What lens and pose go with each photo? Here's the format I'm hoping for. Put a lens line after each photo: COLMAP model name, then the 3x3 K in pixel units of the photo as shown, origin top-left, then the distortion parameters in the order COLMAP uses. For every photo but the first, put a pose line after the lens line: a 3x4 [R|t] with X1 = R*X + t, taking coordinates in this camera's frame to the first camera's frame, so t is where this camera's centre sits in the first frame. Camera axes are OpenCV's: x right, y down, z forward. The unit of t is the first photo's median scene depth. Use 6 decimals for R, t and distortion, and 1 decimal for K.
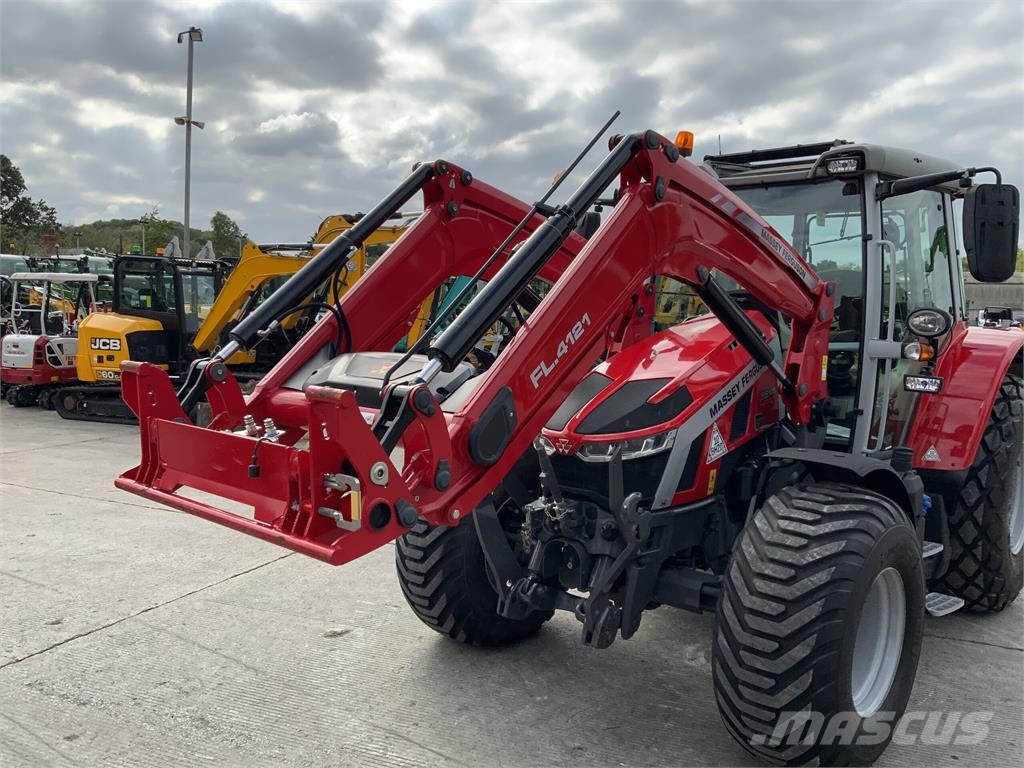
lens RADIAL K [[843.5, 0, 509.6], [0, 843.5, 380.6], [0, 0, 1]] dist [0.100228, -0.211577]
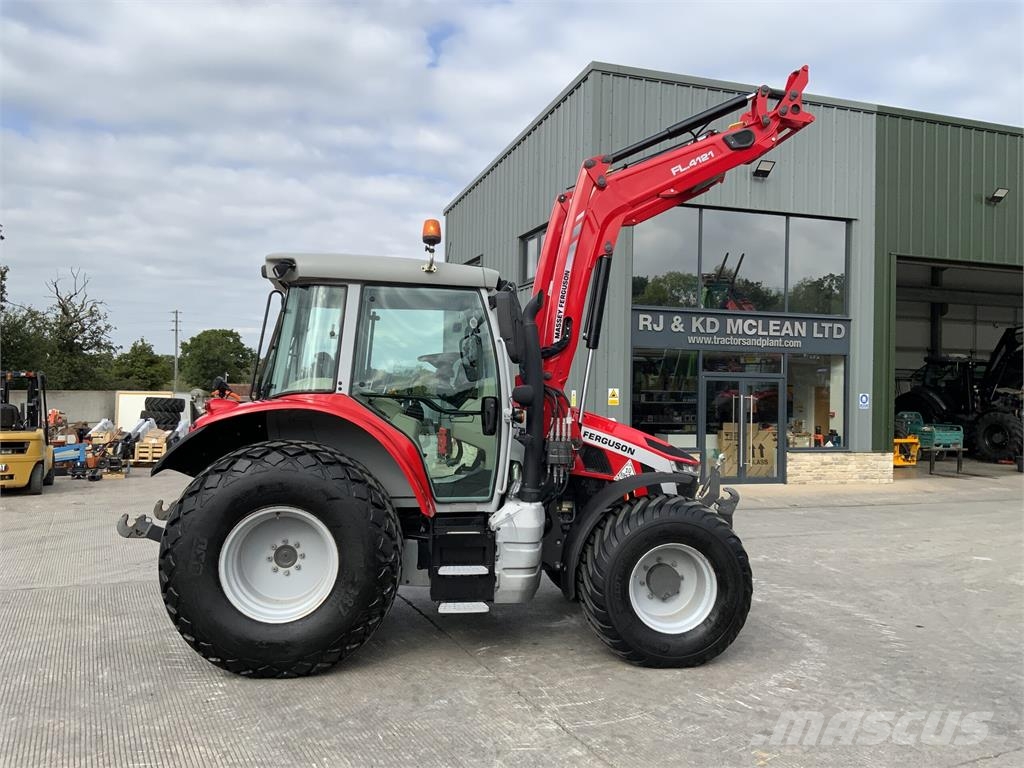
lens RADIAL K [[845.6, 0, 510.2], [0, 845.6, 380.2], [0, 0, 1]] dist [0.093771, -0.189352]
pose [[-0.758417, -0.012524, 0.651650, -0.716485], [0.032086, 0.997886, 0.056521, -0.198455], [-0.650980, 0.063776, -0.756411, 2.275224]]
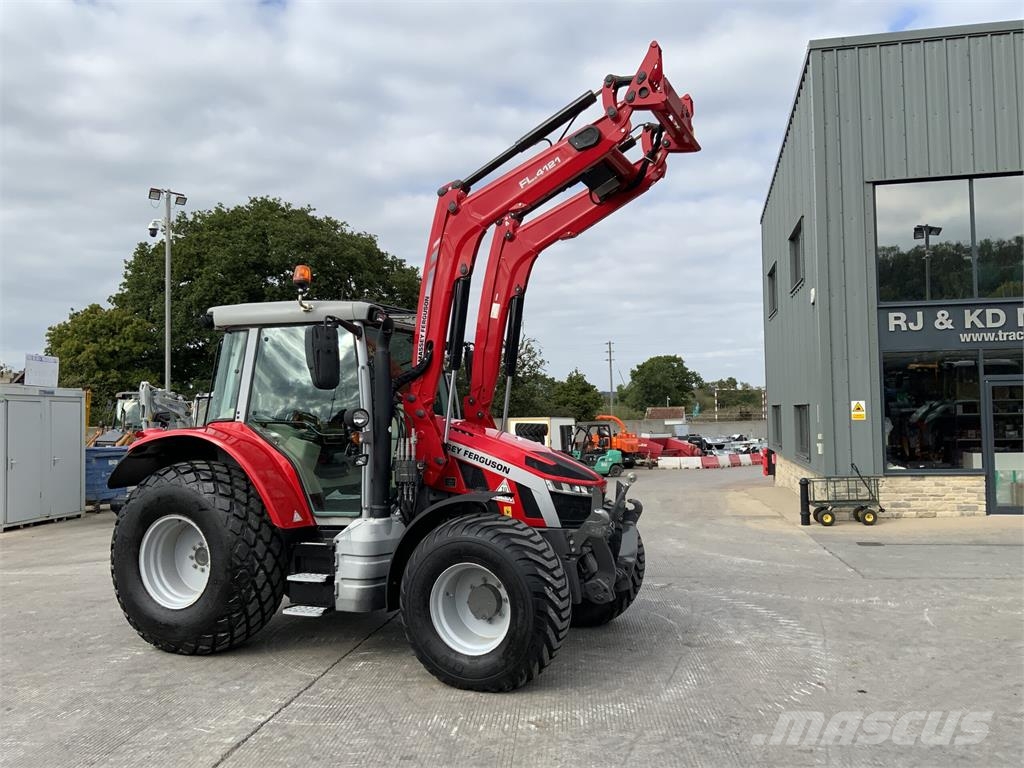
lens RADIAL K [[843.5, 0, 509.6], [0, 843.5, 380.6], [0, 0, 1]] dist [0.100228, -0.211577]
pose [[-0.313684, 0.034157, 0.948913, -1.311748], [0.096850, 0.995292, -0.003811, -0.131879], [-0.944575, 0.090707, -0.315516, 1.461184]]
